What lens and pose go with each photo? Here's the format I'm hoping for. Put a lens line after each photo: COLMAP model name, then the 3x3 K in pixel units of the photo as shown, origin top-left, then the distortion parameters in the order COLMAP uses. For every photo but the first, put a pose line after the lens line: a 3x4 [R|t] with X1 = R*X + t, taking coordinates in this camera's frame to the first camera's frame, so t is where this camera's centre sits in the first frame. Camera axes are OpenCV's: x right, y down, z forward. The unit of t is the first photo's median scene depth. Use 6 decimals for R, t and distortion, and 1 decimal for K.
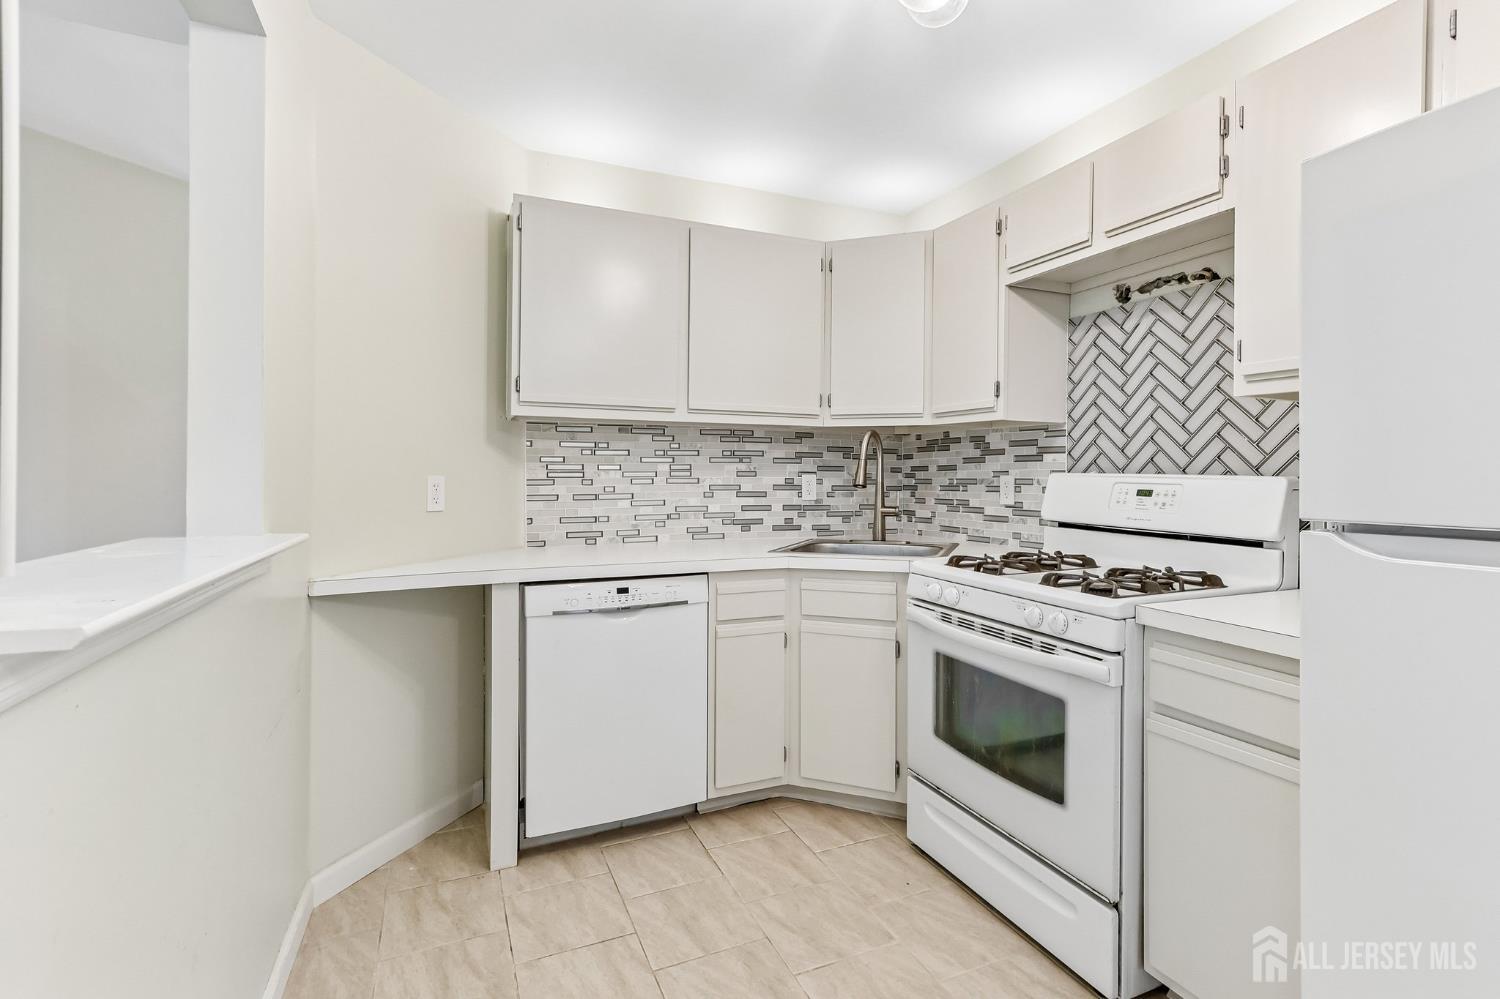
lens RADIAL K [[708.8, 0, 743.6], [0, 708.8, 471.4], [0, 0, 1]] dist [0.002044, 0.003377]
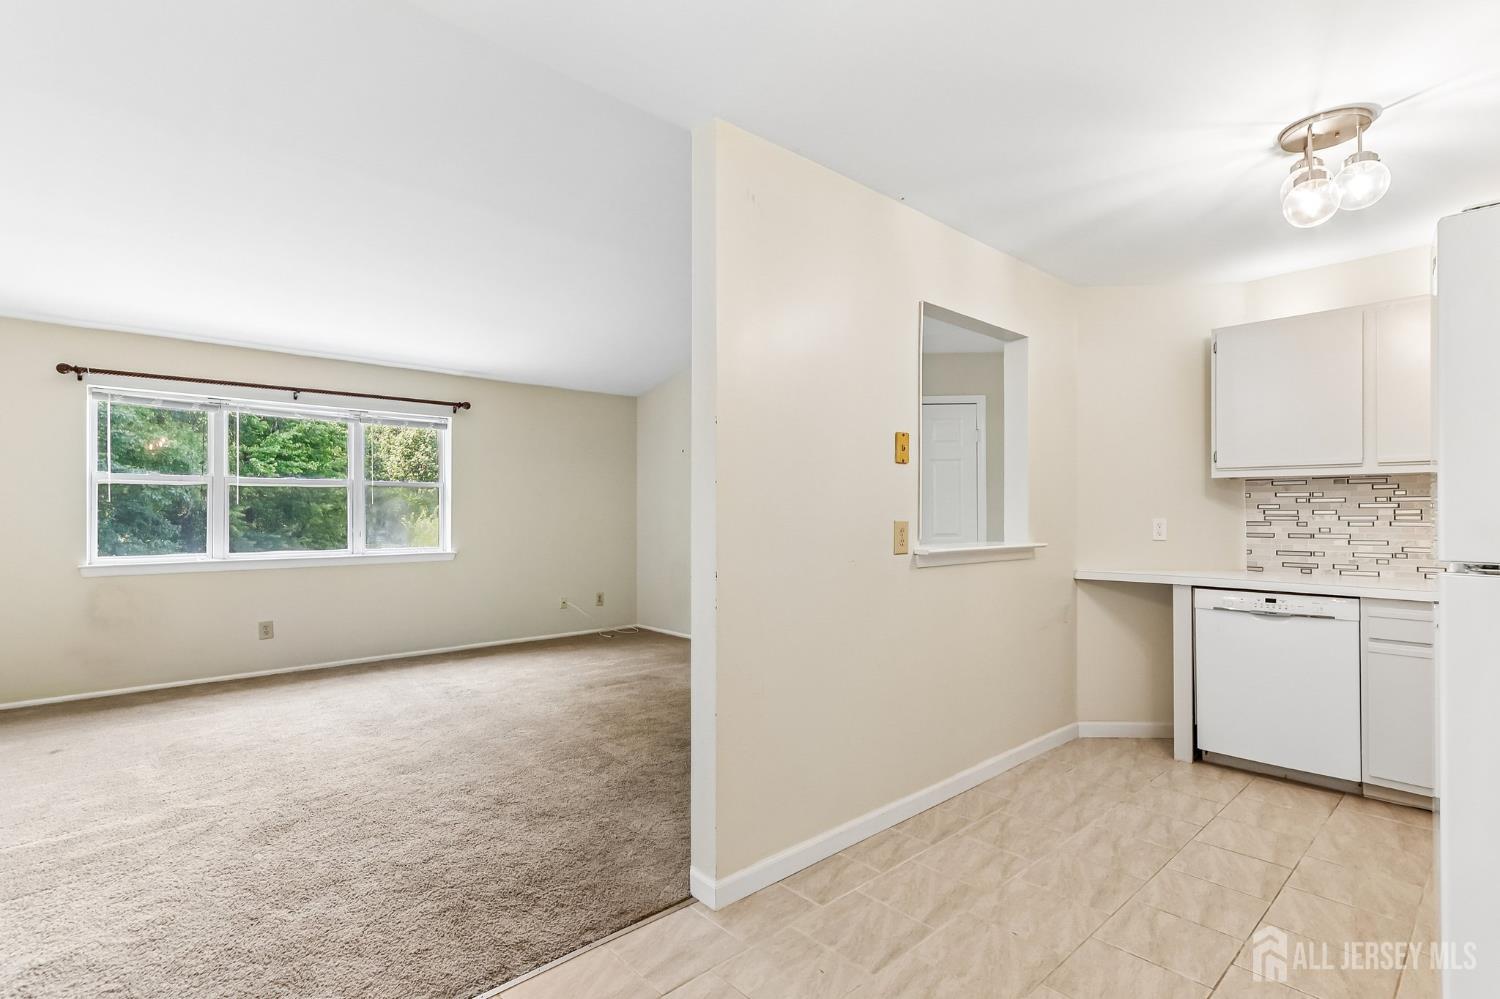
lens RADIAL K [[708.8, 0, 745.2], [0, 708.8, 499.6], [0, 0, 1]] dist [0.002044, 0.003377]
pose [[0.324709, -0.019972, -0.945603, 0.856938], [0.001384, 0.999786, -0.020641, -0.004709], [0.945813, 0.005394, 0.324667, -0.458277]]
